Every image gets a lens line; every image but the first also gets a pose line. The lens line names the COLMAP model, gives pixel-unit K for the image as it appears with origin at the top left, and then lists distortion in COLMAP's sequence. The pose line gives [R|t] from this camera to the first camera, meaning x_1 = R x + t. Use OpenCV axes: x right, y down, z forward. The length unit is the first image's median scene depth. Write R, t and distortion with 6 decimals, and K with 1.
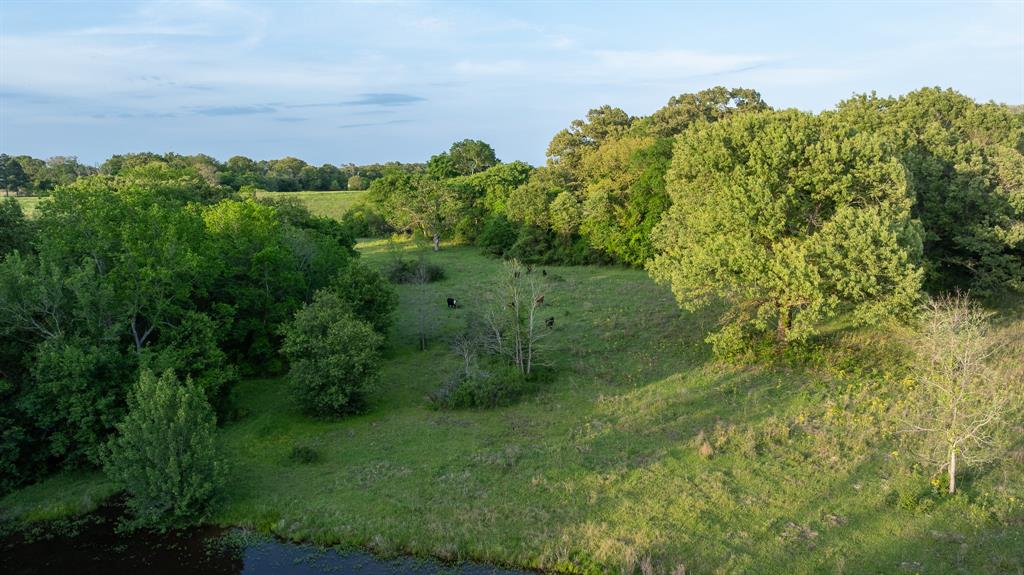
lens RADIAL K [[752.7, 0, 522.1], [0, 752.7, 287.1], [0, 0, 1]] dist [-0.017138, 0.010889]
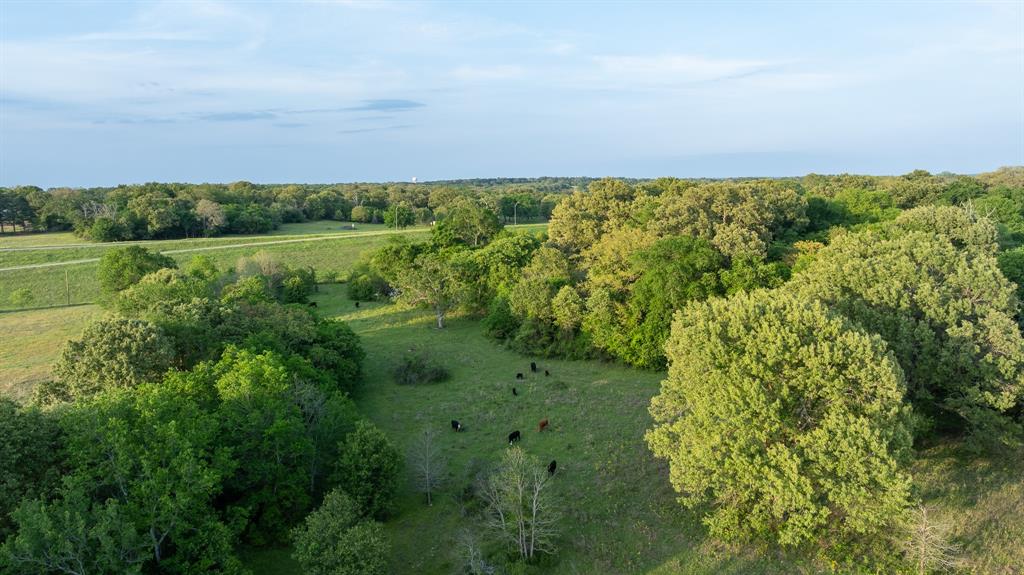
lens RADIAL K [[752.7, 0, 522.1], [0, 752.7, 287.1], [0, 0, 1]] dist [-0.017138, 0.010889]
pose [[0.999994, 0.000093, -0.003492, -0.000343], [-0.000102, 0.999997, -0.002464, -0.133387], [0.003492, 0.002464, 0.999991, -0.018051]]
